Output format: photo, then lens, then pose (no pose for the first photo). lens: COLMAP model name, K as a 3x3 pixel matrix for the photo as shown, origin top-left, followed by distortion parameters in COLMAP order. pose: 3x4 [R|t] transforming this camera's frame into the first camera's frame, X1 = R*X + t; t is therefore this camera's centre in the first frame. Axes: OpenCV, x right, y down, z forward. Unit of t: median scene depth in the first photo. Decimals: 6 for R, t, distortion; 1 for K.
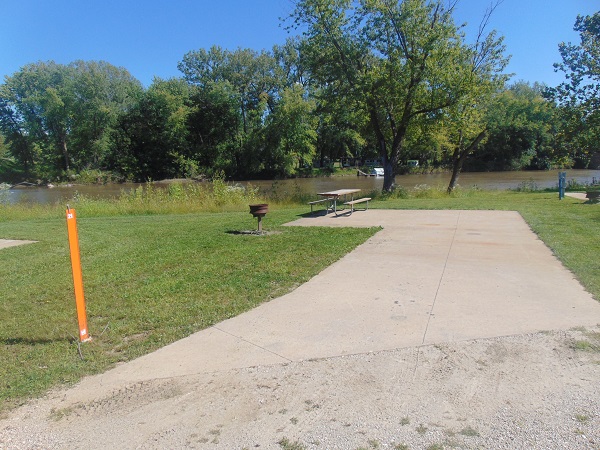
lens RADIAL K [[430.8, 0, 304.9], [0, 430.8, 236.1], [0, 0, 1]] dist [-0.022476, 0.059069]
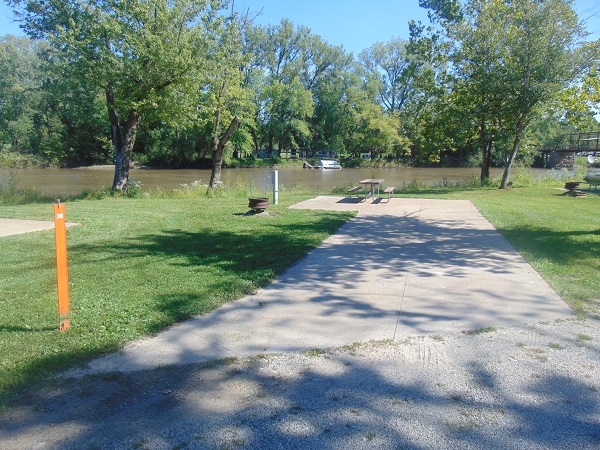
lens RADIAL K [[430.8, 0, 301.2], [0, 430.8, 227.7], [0, 0, 1]] dist [-0.022476, 0.059069]
pose [[0.999506, 0.027546, 0.015123, 0.121425], [-0.027582, 0.999617, 0.002212, -0.009487], [-0.015056, -0.002628, 0.999883, 0.046893]]
